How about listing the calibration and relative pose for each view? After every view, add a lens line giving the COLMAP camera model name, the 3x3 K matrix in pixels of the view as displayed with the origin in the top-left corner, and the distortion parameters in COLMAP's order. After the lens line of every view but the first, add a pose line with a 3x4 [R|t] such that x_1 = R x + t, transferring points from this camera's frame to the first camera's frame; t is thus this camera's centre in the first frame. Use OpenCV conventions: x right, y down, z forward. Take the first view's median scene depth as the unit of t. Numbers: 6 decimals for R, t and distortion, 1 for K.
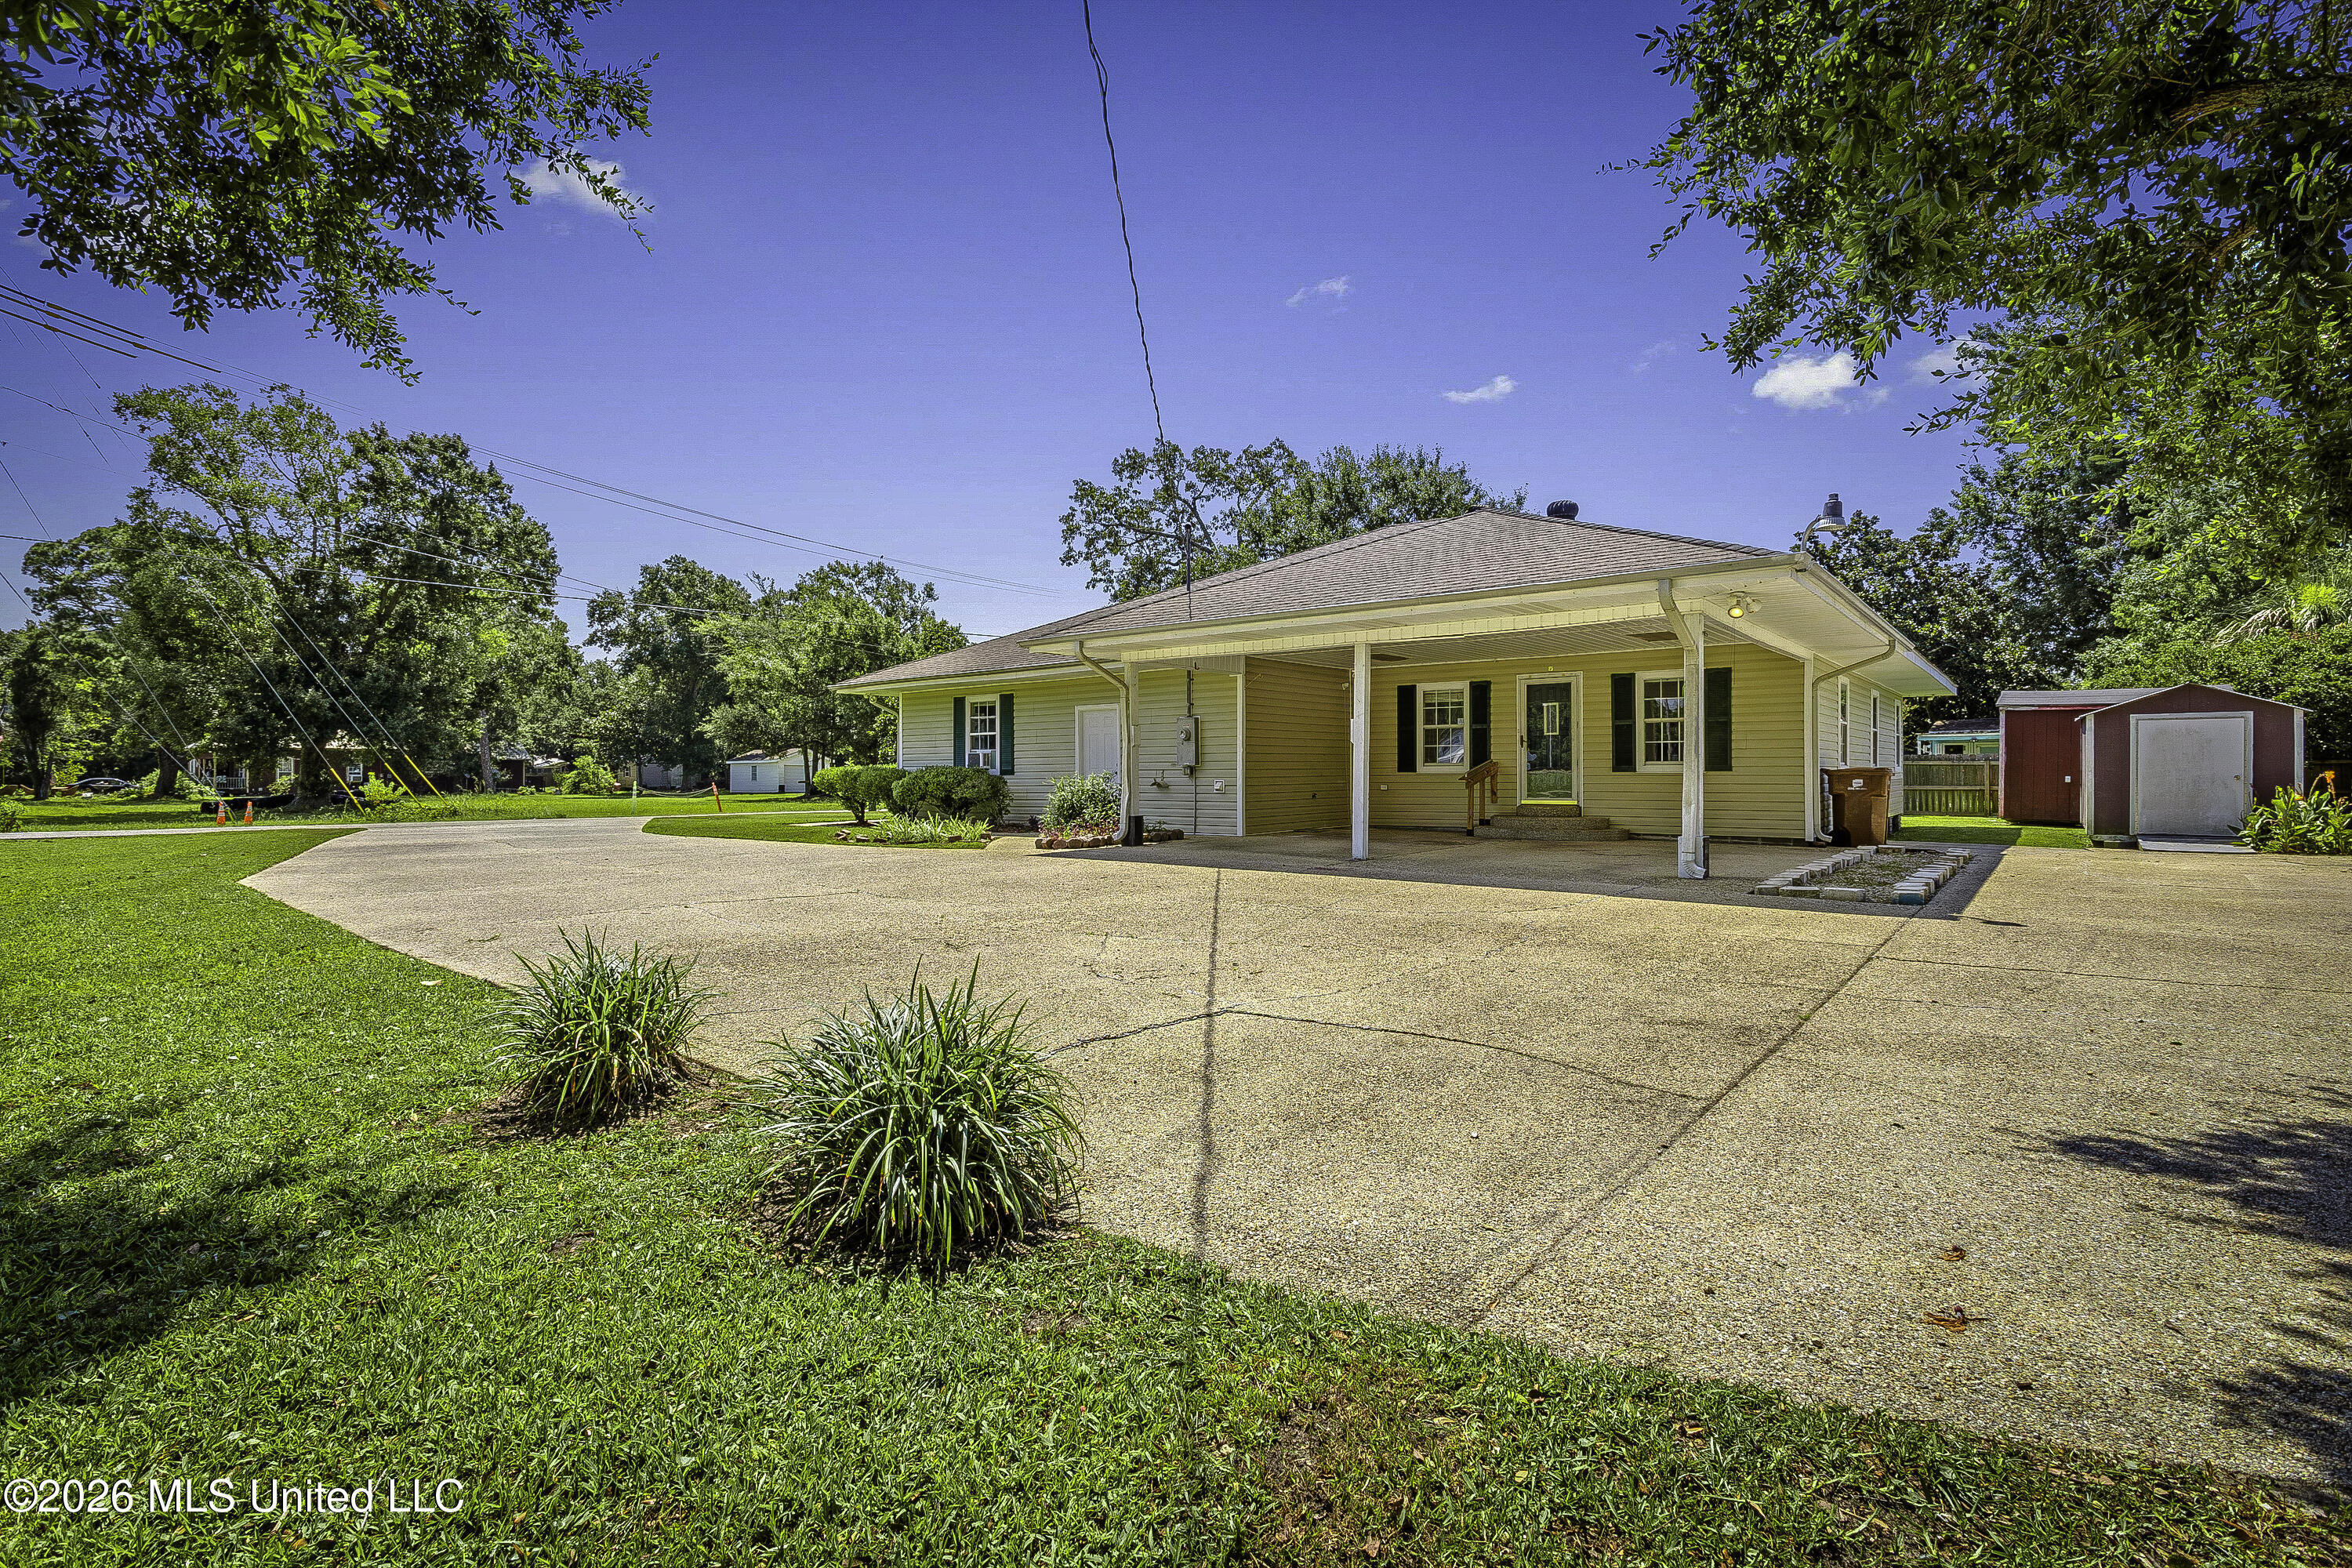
lens RADIAL K [[1110.2, 0, 1174.4], [0, 1110.2, 778.8], [0, 0, 1]] dist [0.001110, 0.000606]
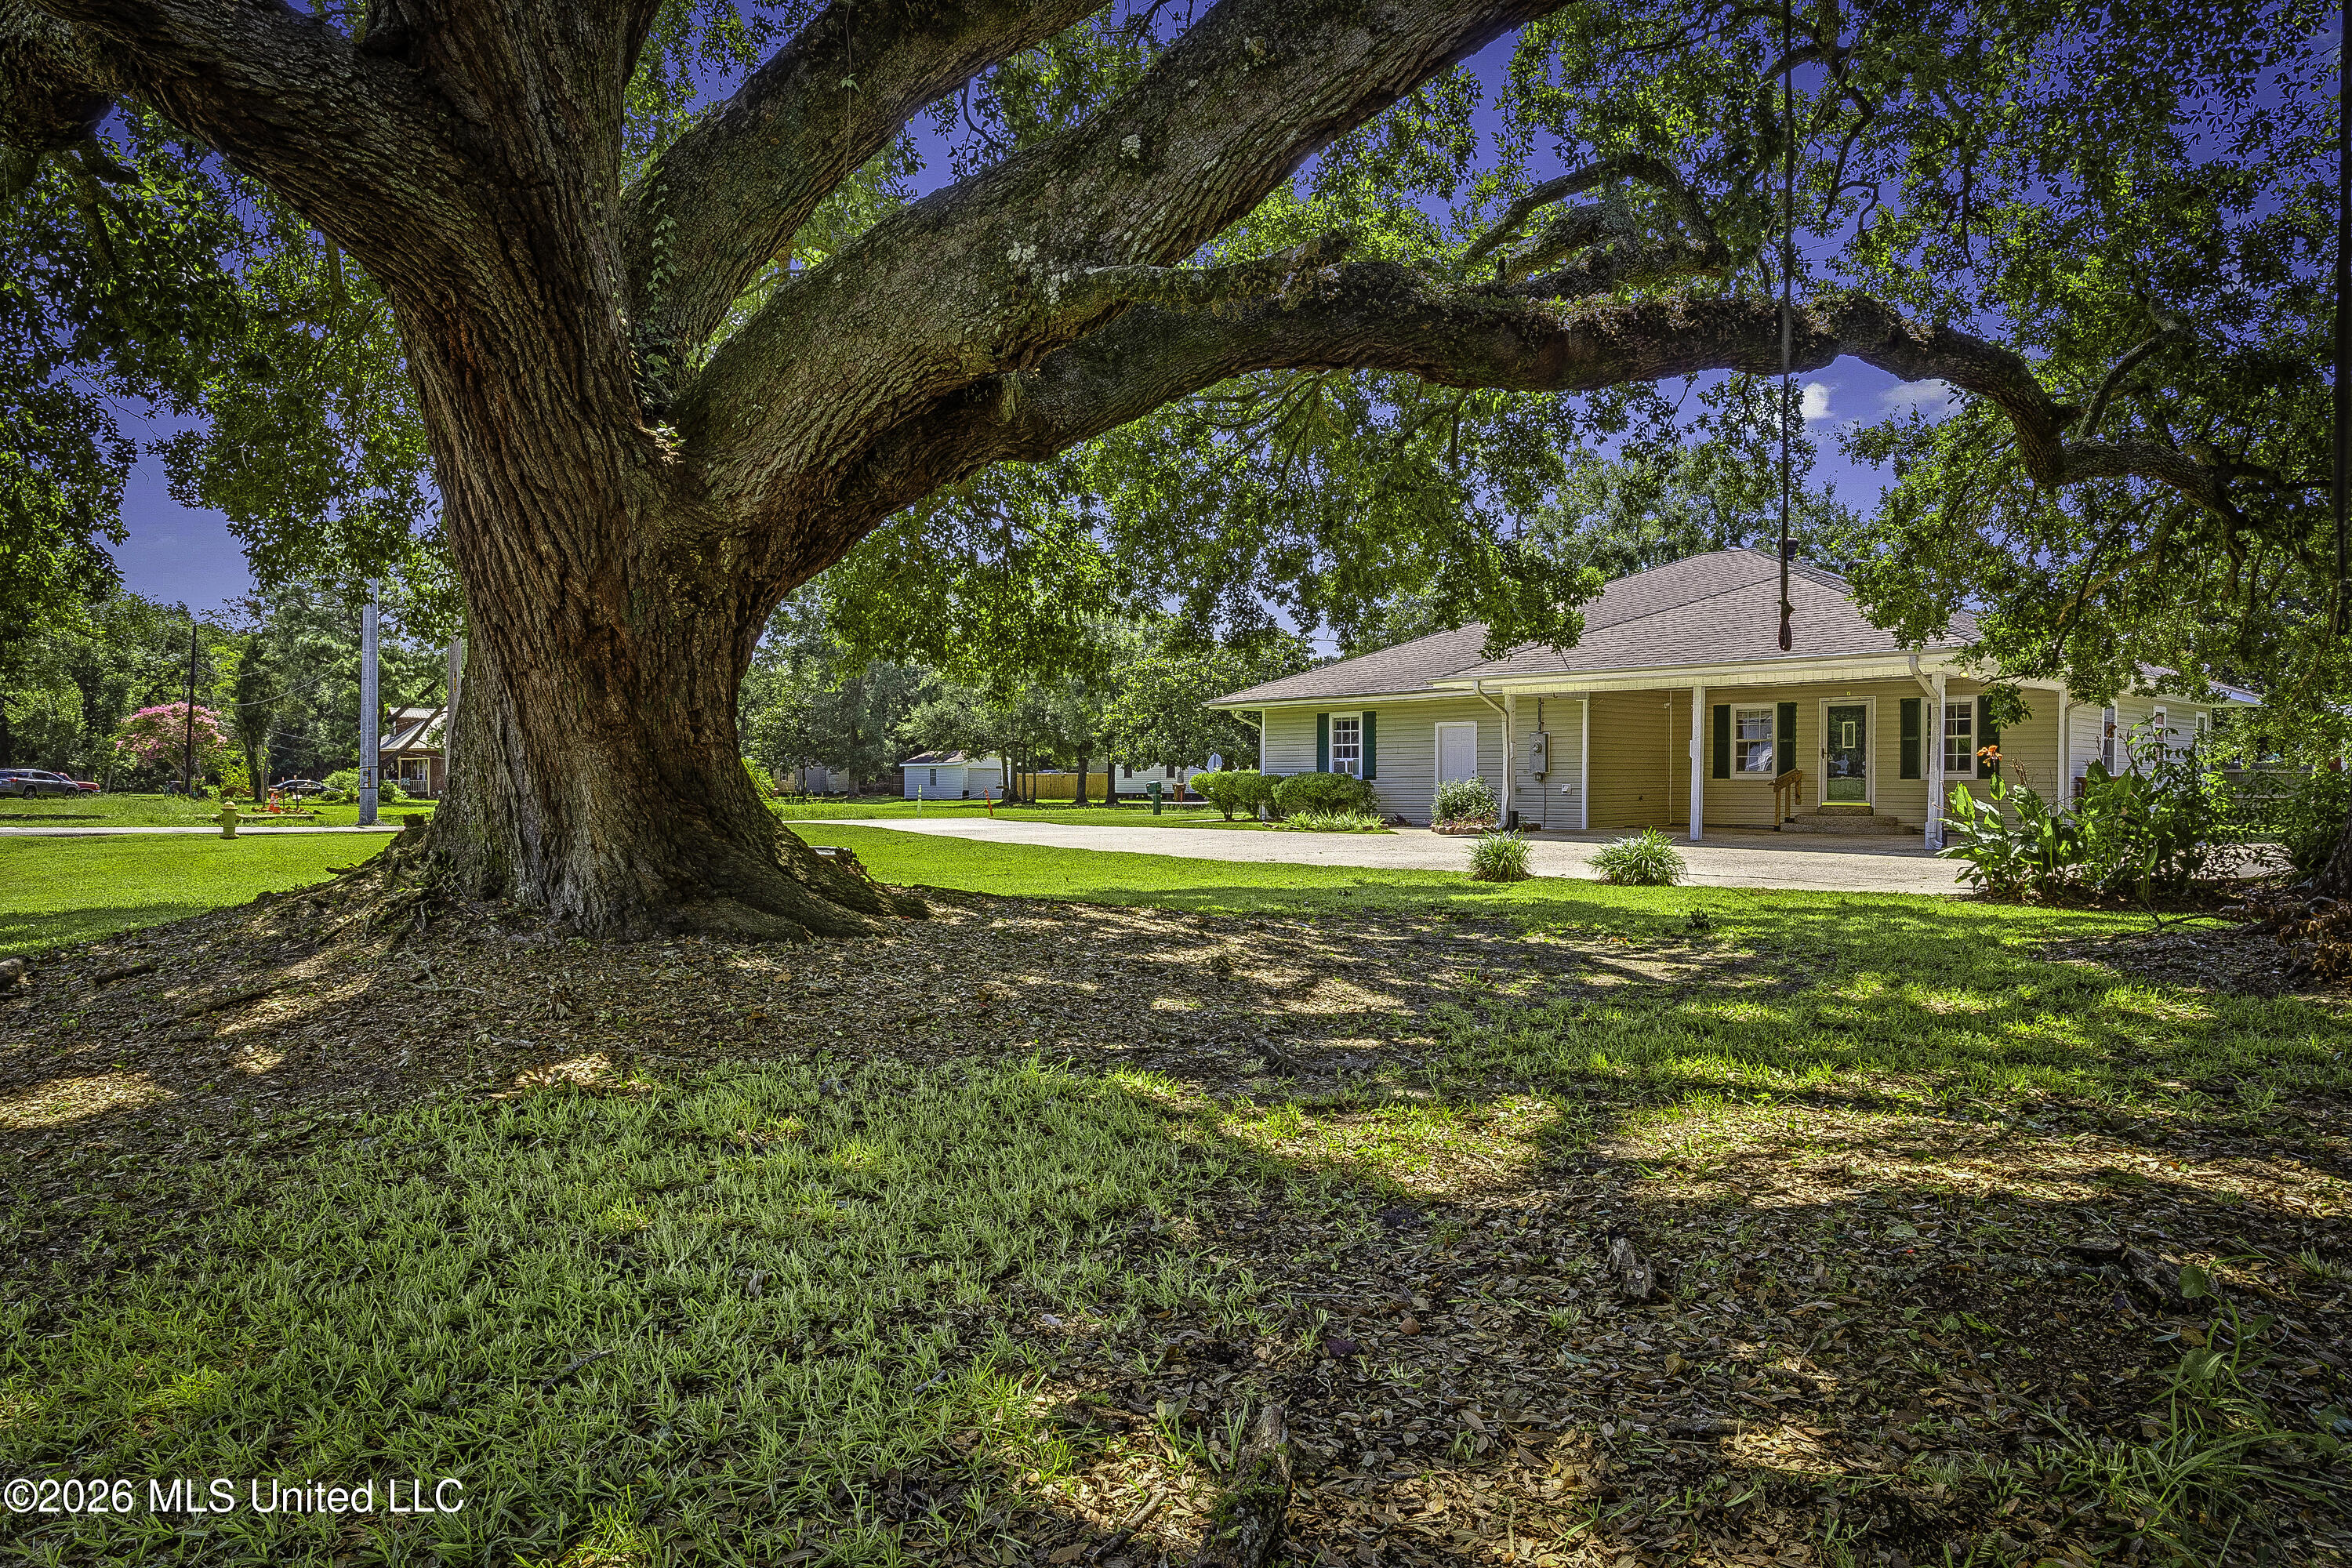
lens RADIAL K [[1442.0, 0, 1166.8], [0, 1442.0, 789.9], [0, 0, 1]] dist [0.007015, 0.000770]
pose [[0.990554, 0.005362, -0.137018, -0.167440], [-0.005048, 0.999984, 0.002643, 0.005028], [0.137030, -0.001926, 0.990565, -0.613974]]
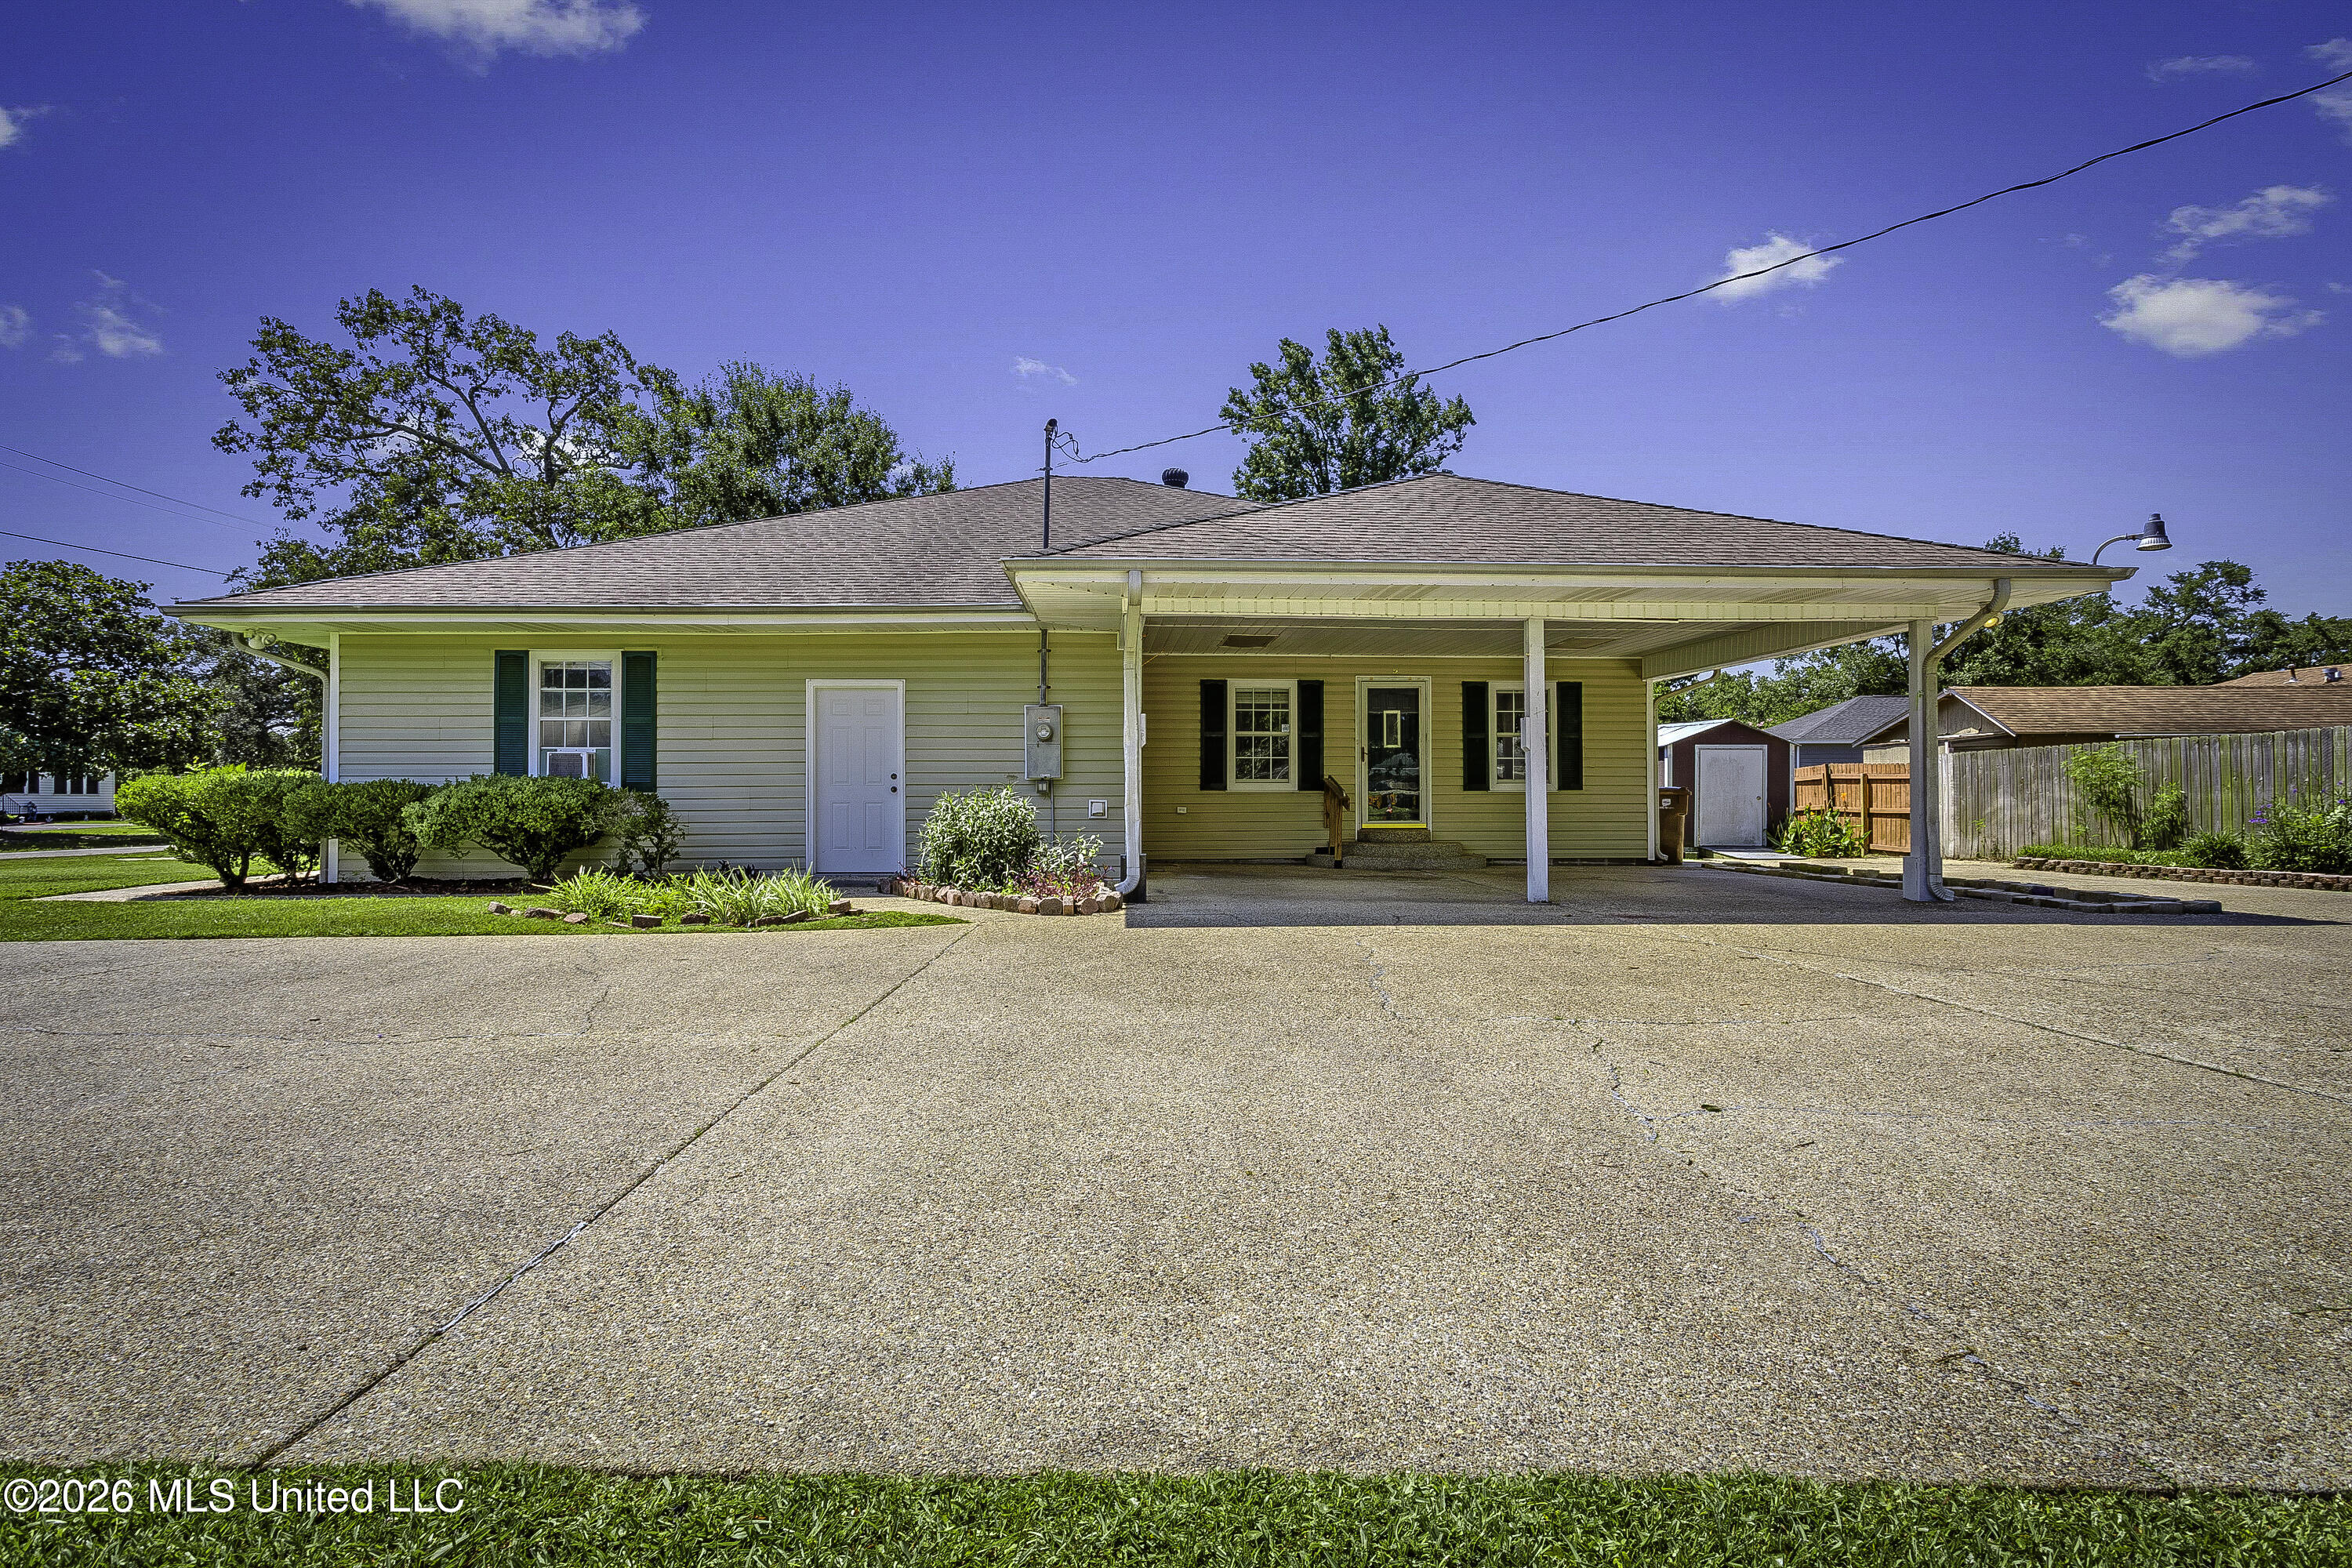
lens RADIAL K [[1243.7, 0, 1177.1], [0, 1243.7, 793.5], [0, 0, 1]] dist [0.002683, 0.000706]
pose [[0.753572, 0.002936, 0.657359, -0.397102], [0.001397, 0.999981, -0.006067, 0.001508], [-0.657364, 0.005490, 0.753553, 0.360531]]
